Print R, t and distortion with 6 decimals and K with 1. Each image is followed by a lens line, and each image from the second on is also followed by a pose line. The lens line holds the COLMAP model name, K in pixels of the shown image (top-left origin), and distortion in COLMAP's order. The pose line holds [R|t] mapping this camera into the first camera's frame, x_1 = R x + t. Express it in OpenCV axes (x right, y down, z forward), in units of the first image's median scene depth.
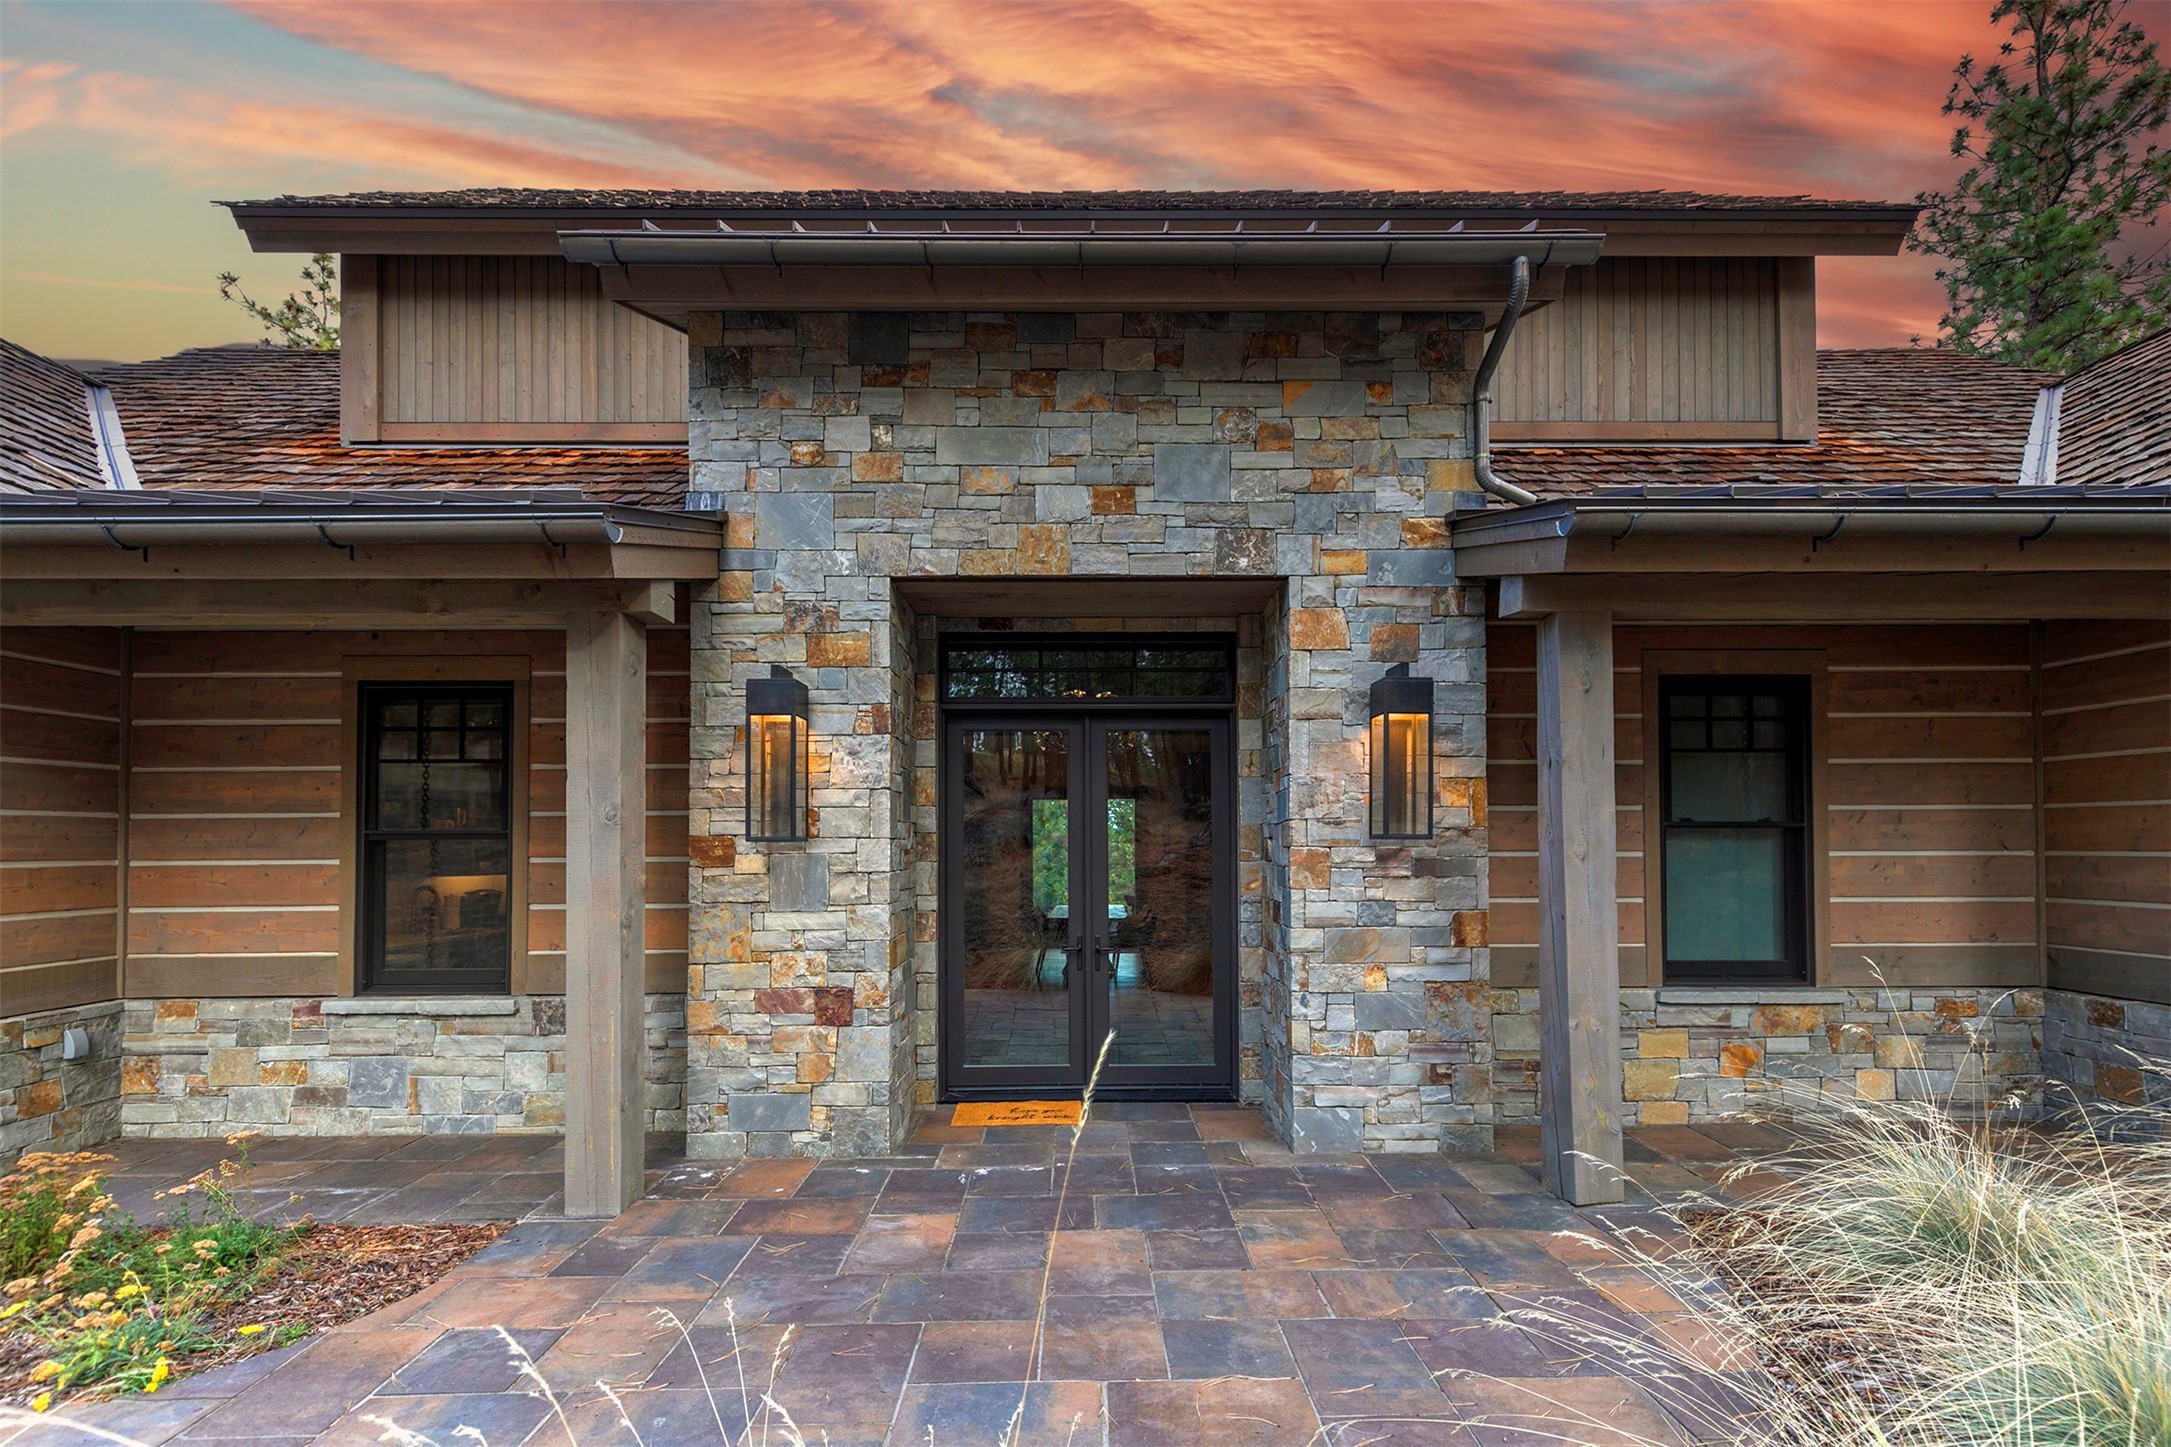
lens RADIAL K [[1048.0, 0, 1090.1], [0, 1048.0, 816.4], [0, 0, 1]] dist [0.002391, 0.000890]
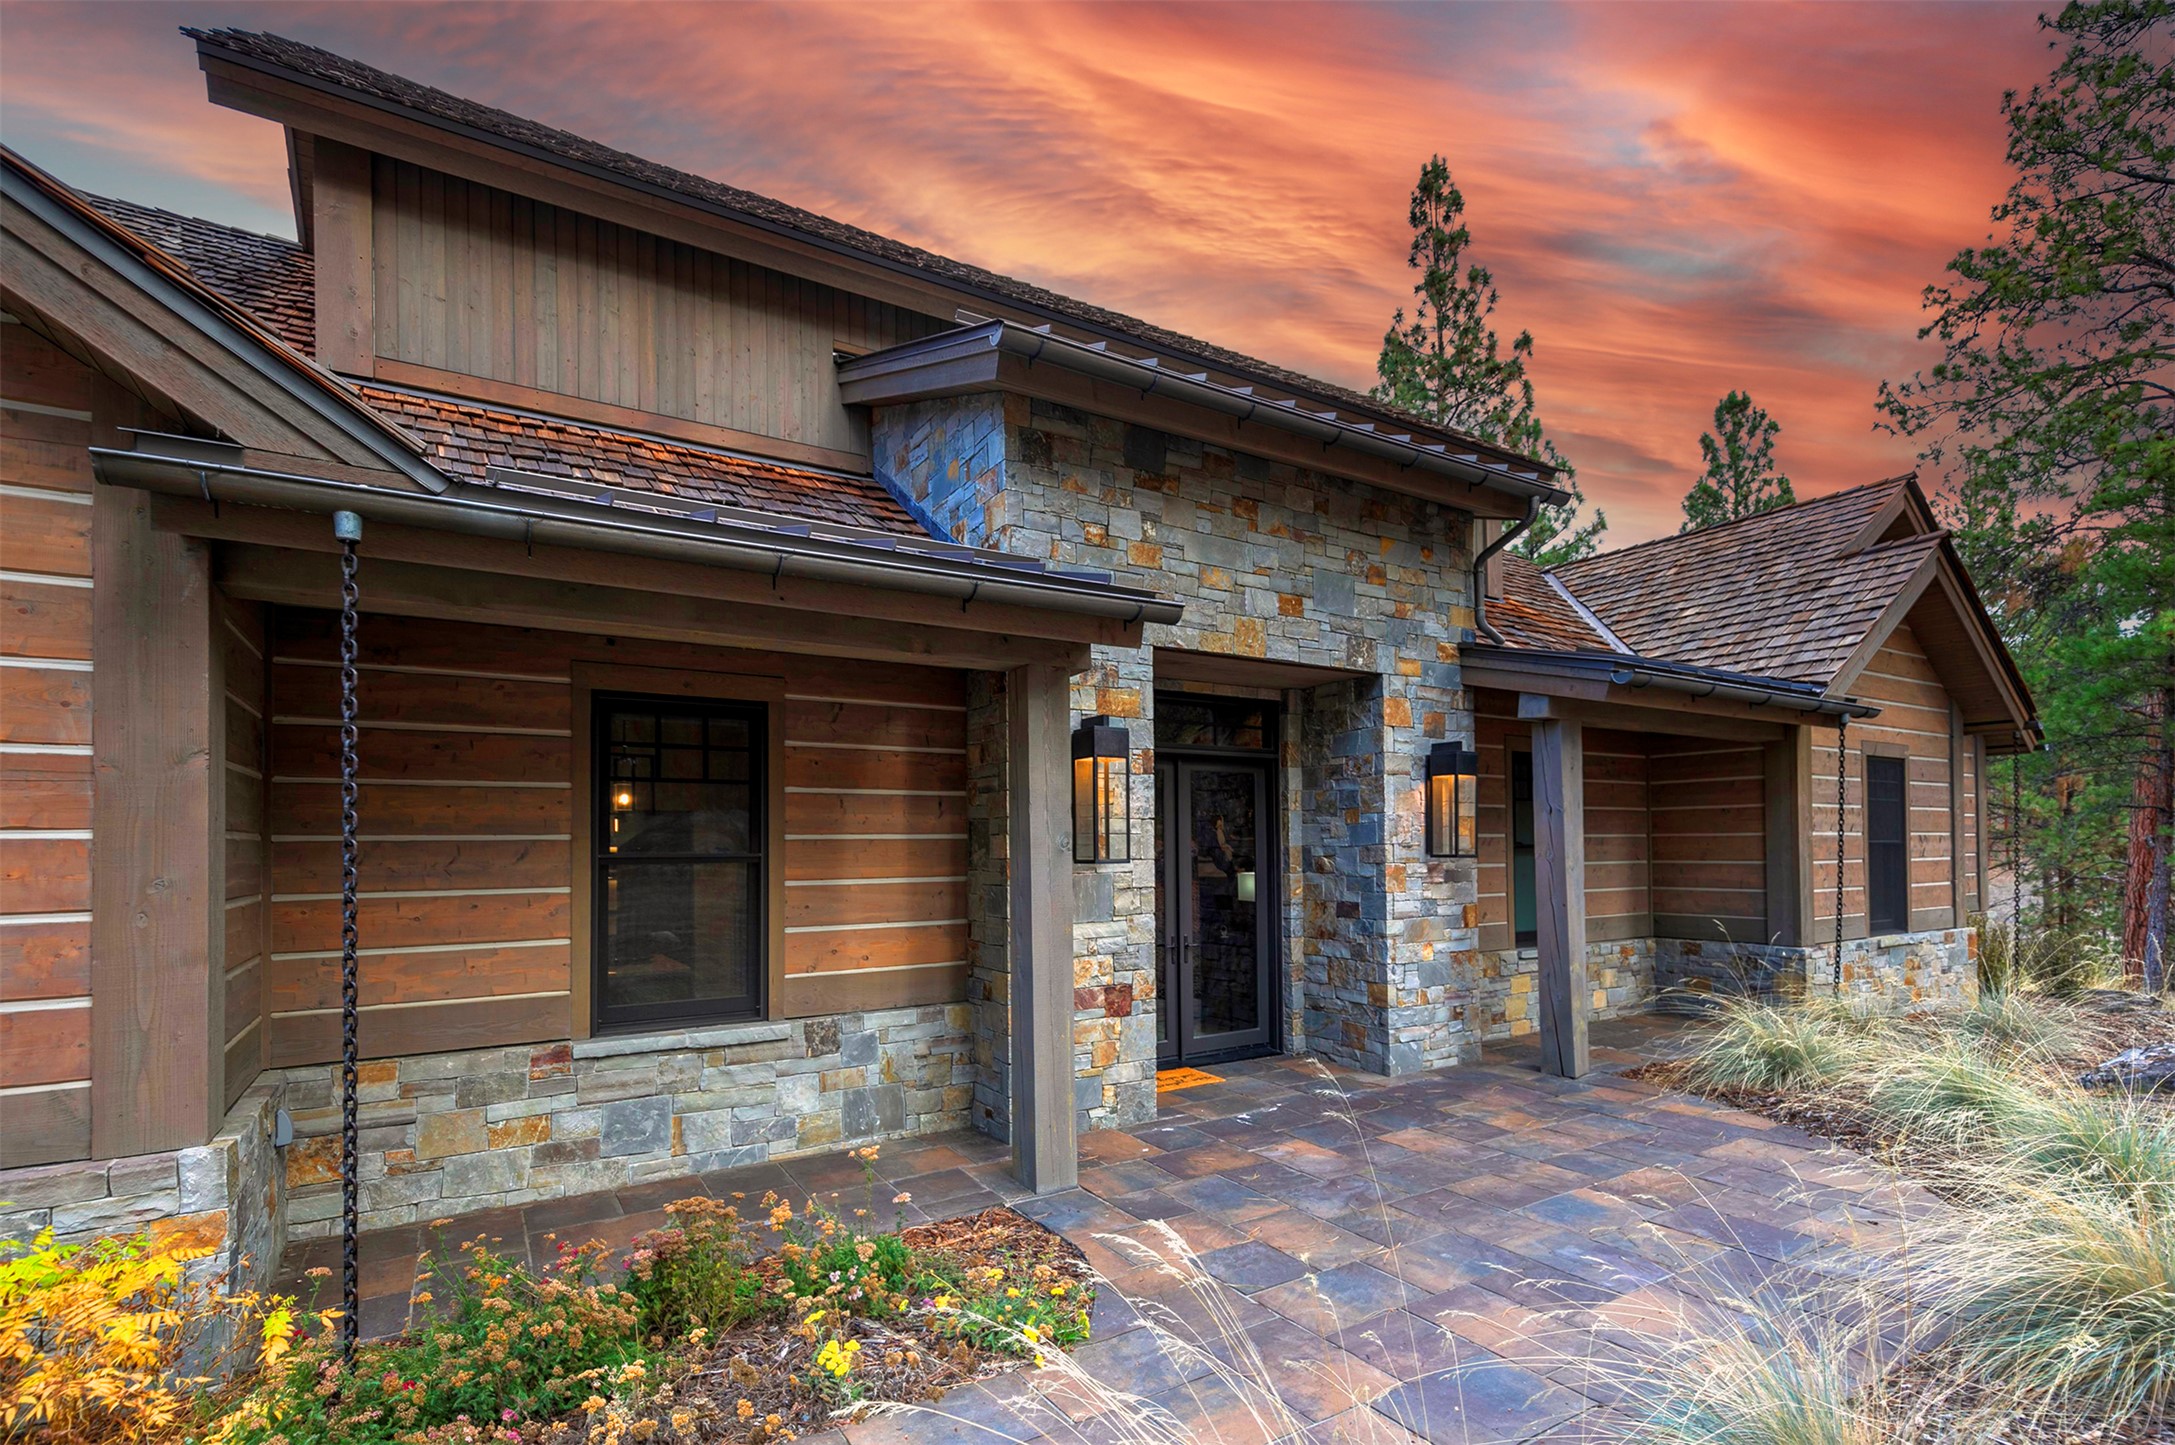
lens RADIAL K [[1050.0, 0, 1092.1], [0, 1050.0, 815.5], [0, 0, 1]] dist [0.002391, 0.000890]
pose [[0.845034, 0.013916, 0.534532, -0.904342], [-0.011046, 0.999902, -0.008570, -0.019055], [-0.534599, 0.001337, 0.845105, 0.001772]]
